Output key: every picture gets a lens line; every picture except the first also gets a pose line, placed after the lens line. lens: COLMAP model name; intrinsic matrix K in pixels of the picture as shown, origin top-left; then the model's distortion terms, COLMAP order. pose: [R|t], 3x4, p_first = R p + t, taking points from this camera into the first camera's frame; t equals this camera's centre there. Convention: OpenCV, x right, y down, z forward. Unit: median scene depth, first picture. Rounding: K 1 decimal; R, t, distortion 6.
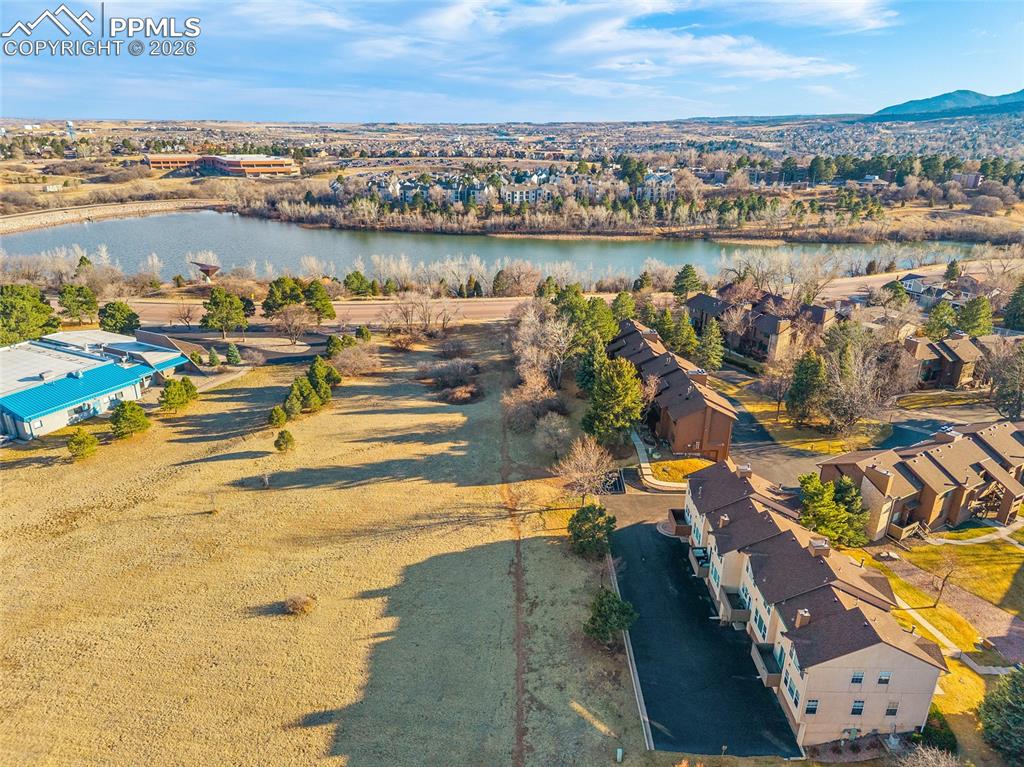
lens RADIAL K [[696.3, 0, 512.0], [0, 696.3, 383.5], [0, 0, 1]] dist [0.008507, -0.004363]
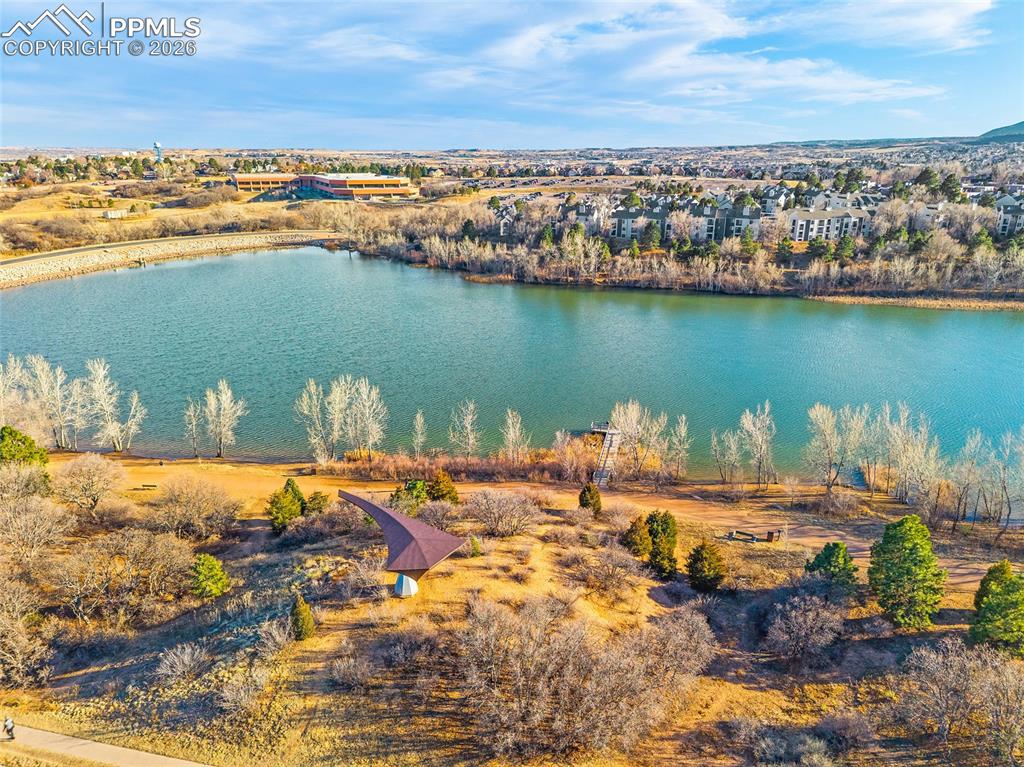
lens RADIAL K [[701.7, 0, 512.0], [0, 701.7, 383.5], [0, 0, 1]] dist [0.006274, -0.000476]
pose [[0.994766, 0.025607, -0.098916, -0.140737], [-0.029174, 0.998969, -0.034783, -0.079739], [0.097923, 0.037487, 0.994488, 0.281085]]
